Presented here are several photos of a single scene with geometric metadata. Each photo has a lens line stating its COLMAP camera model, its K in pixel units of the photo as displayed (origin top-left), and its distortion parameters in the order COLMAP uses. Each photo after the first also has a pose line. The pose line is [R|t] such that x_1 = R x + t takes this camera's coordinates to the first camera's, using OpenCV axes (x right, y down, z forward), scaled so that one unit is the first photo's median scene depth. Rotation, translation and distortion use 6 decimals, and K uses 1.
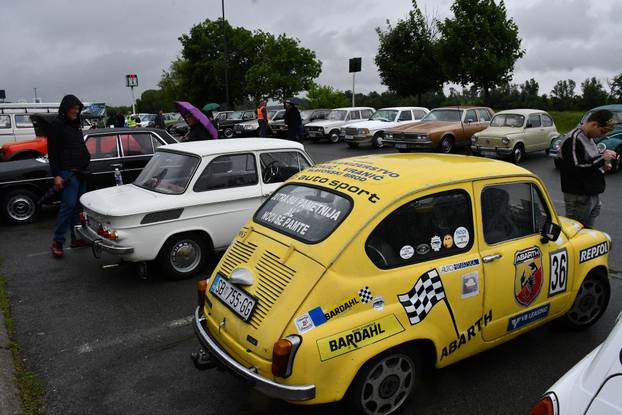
lens RADIAL K [[489.3, 0, 311.0], [0, 489.3, 207.5], [0, 0, 1]] dist [-0.153442, 0.115413]
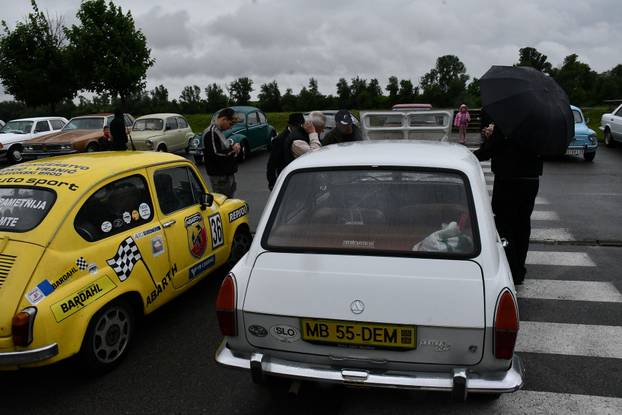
lens RADIAL K [[489.3, 0, 311.0], [0, 489.3, 207.5], [0, 0, 1]] dist [-0.153442, 0.115413]
pose [[0.752067, -0.138559, 0.644358, -0.167223], [0.147427, 0.988246, 0.040436, 0.060664], [-0.642387, 0.064585, 0.763654, -0.249298]]
